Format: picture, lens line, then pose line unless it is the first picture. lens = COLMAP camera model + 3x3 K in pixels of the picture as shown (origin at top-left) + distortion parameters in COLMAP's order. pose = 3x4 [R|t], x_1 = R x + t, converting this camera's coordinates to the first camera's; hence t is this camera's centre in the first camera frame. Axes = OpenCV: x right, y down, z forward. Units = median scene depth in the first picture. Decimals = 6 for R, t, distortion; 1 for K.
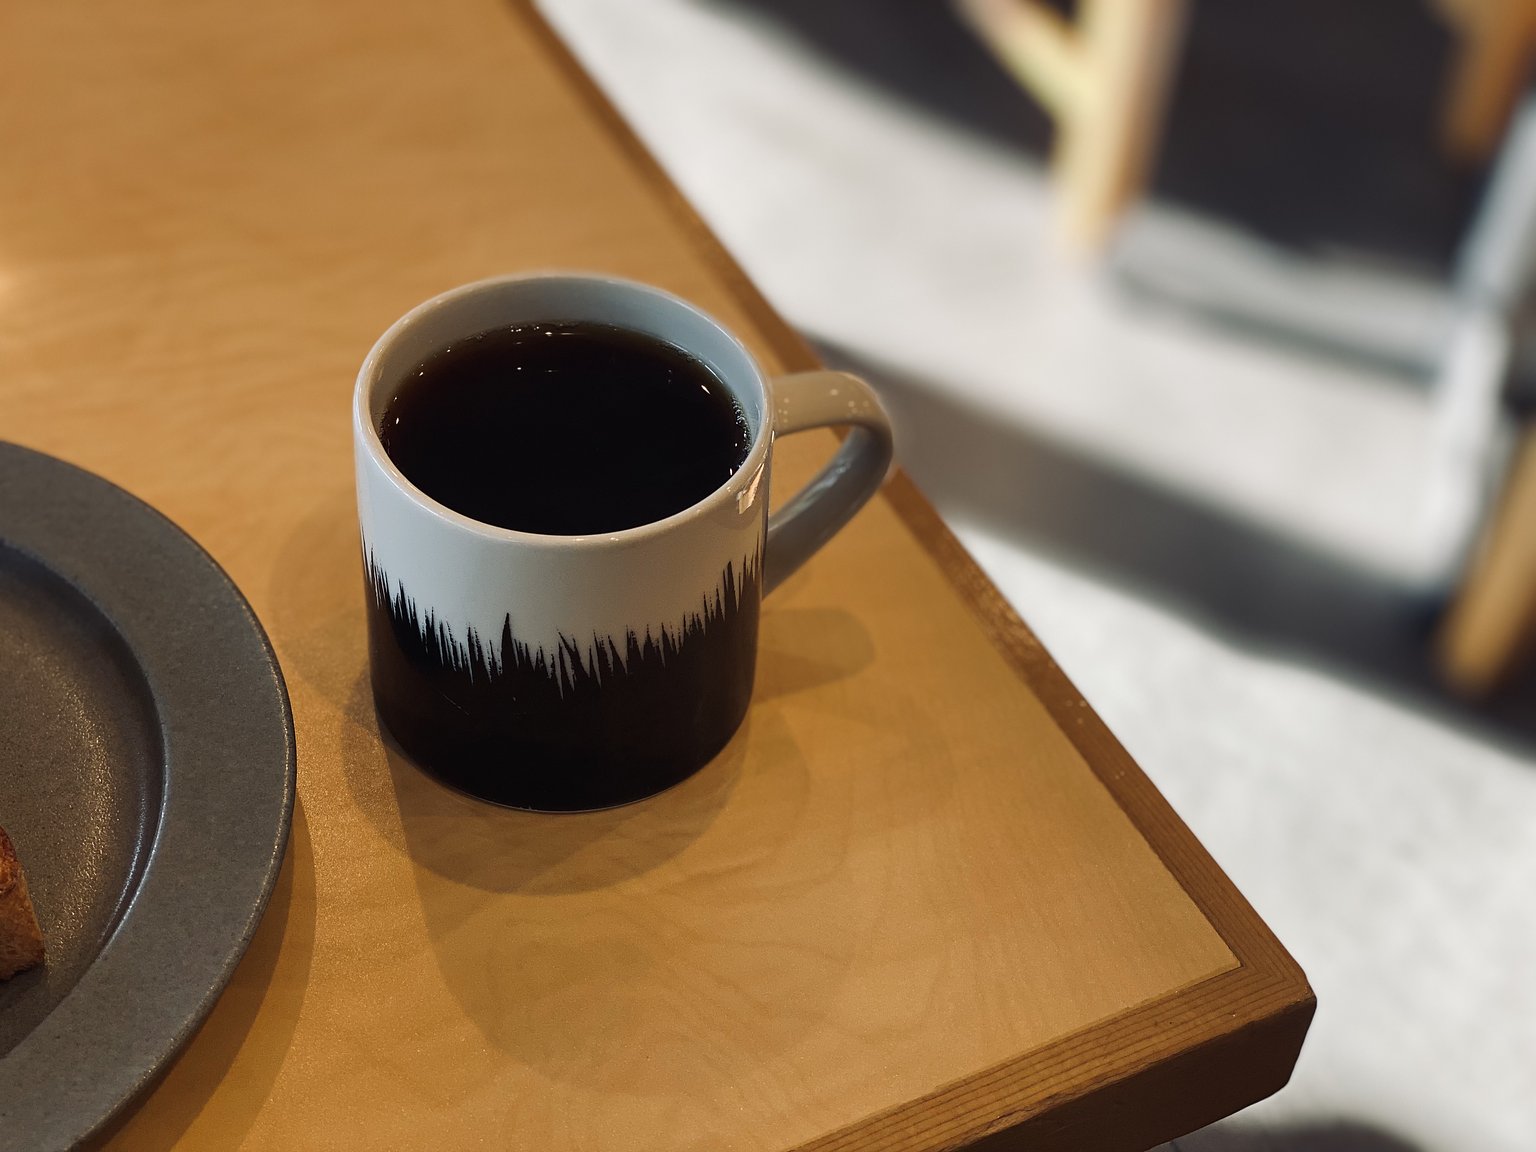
lens RADIAL K [[2352.6, 0, 768.0], [0, 2352.6, 576.0], [0, 0, 1]] dist [0.053807, 0.001665]
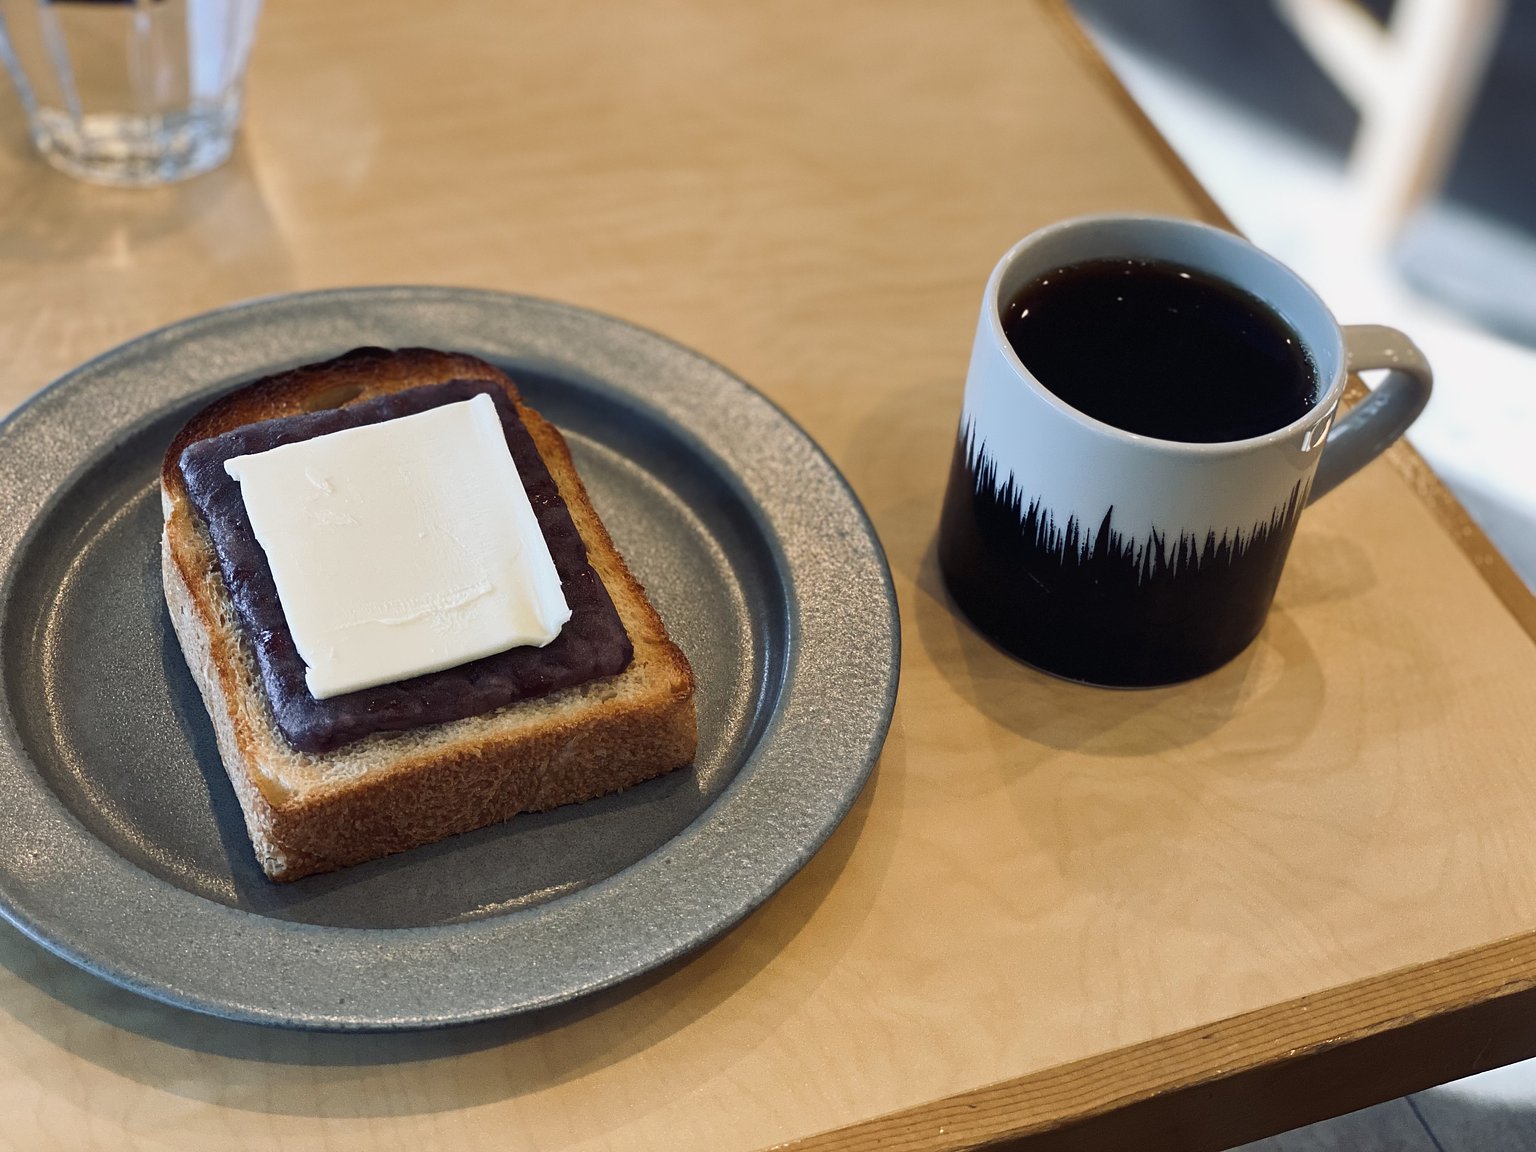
lens RADIAL K [[2352.6, 0, 768.0], [0, 2352.6, 576.0], [0, 0, 1]] dist [0.053807, 0.001665]
pose [[0.993667, 0.094490, -0.060814, -0.198172], [-0.093585, 0.995456, 0.017563, 0.044297], [0.062197, -0.011761, 0.997995, -0.158174]]
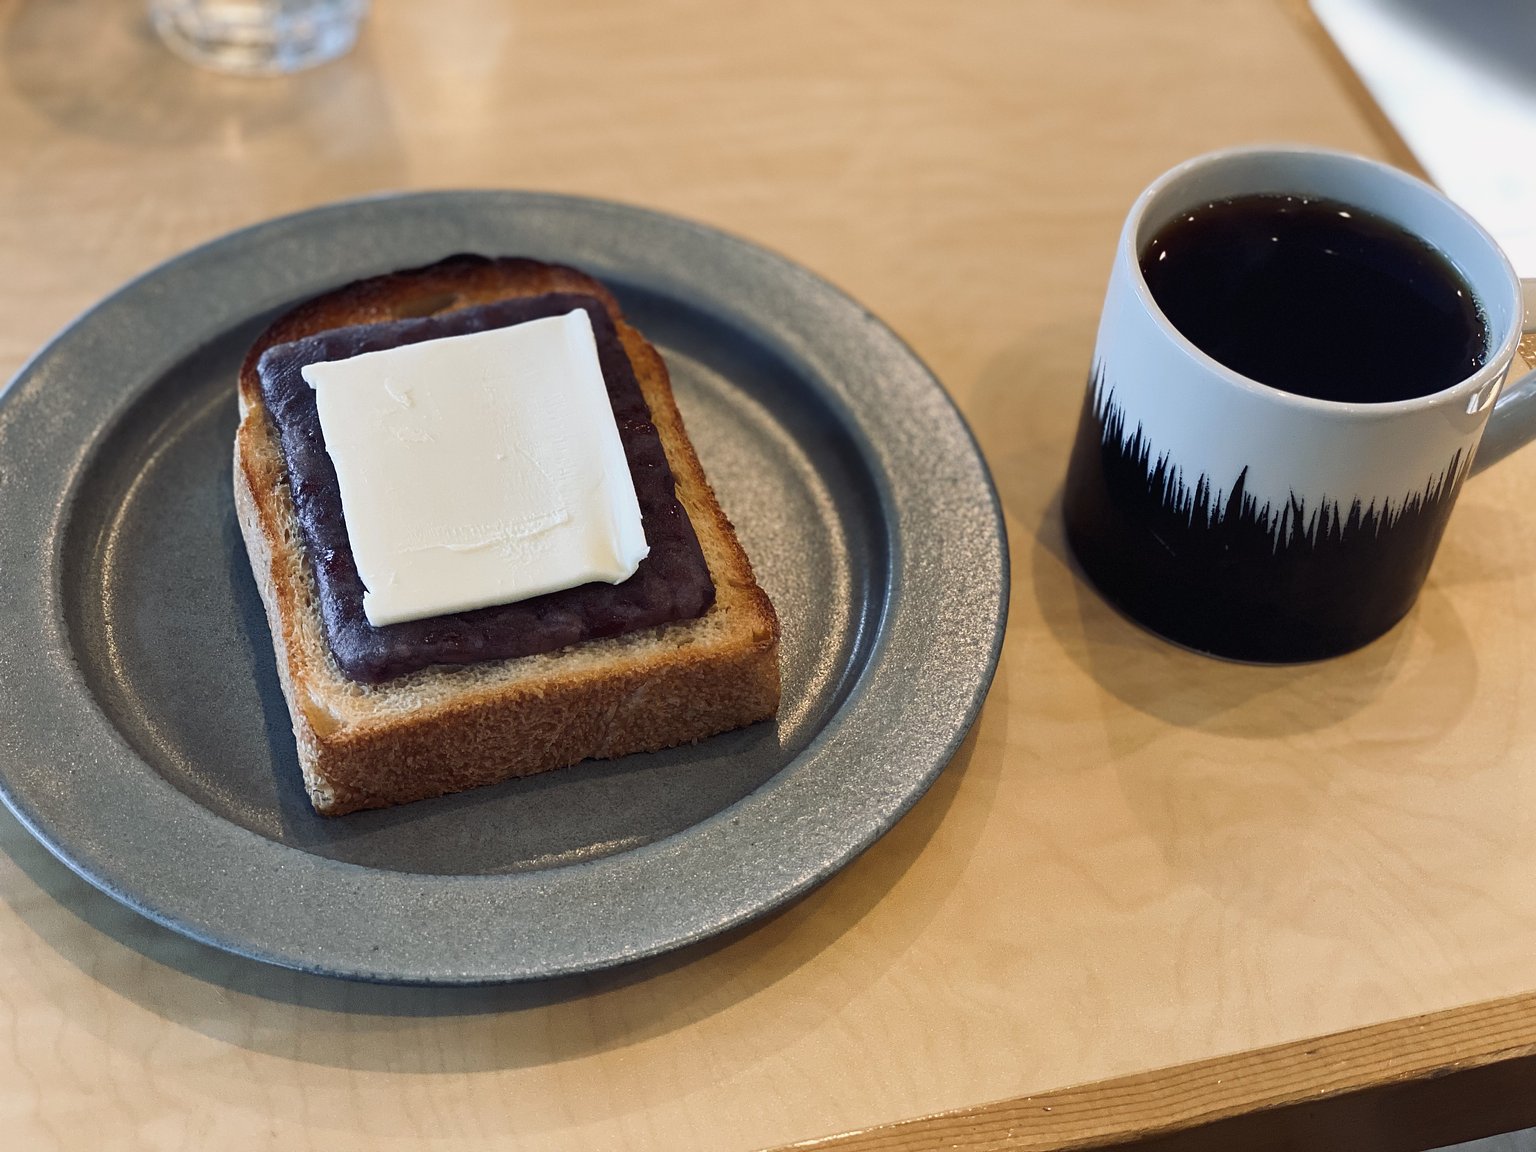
lens RADIAL K [[2352.6, 0, 768.0], [0, 2352.6, 576.0], [0, 0, 1]] dist [0.053807, 0.001665]
pose [[0.978277, 0.154677, -0.138017, -0.161708], [-0.147489, 0.987185, 0.060932, 0.030858], [0.145673, -0.039252, 0.988554, -0.075614]]
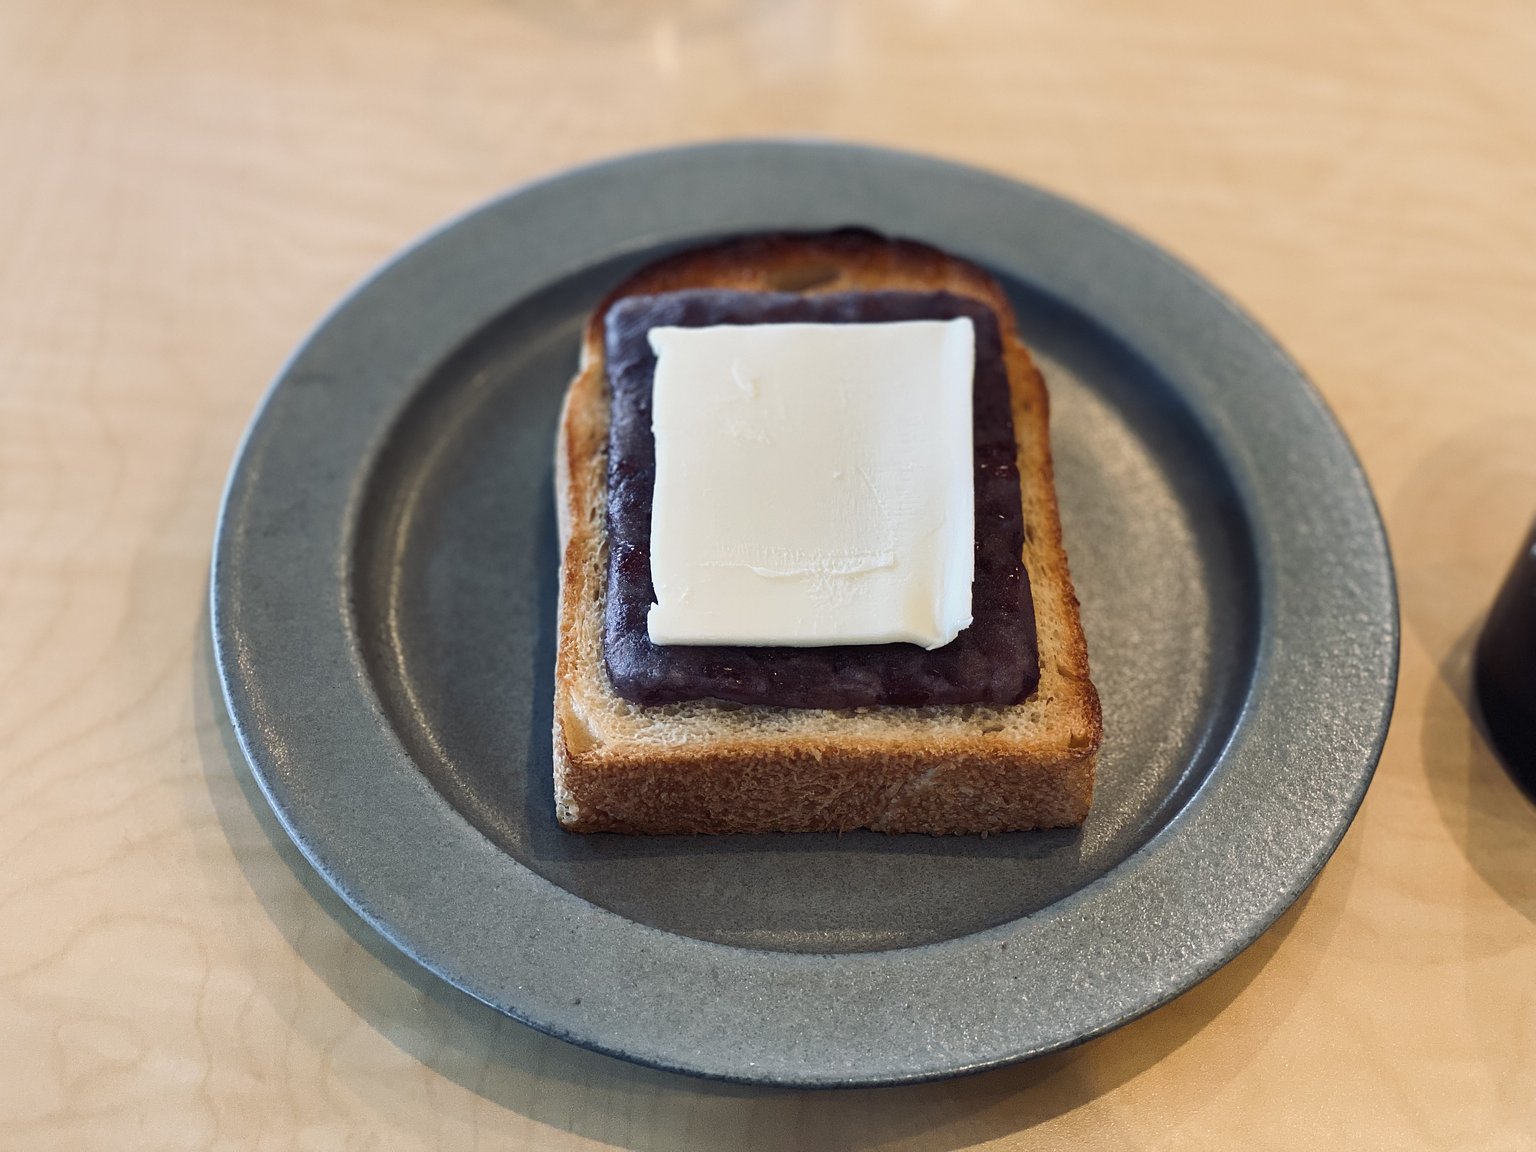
lens RADIAL K [[2352.6, 0, 768.0], [0, 2352.6, 576.0], [0, 0, 1]] dist [0.053807, 0.001665]
pose [[0.883454, 0.359185, -0.300824, -0.159646], [-0.321574, 0.931824, 0.168208, -0.050688], [0.340733, -0.051867, 0.938728, 0.055613]]
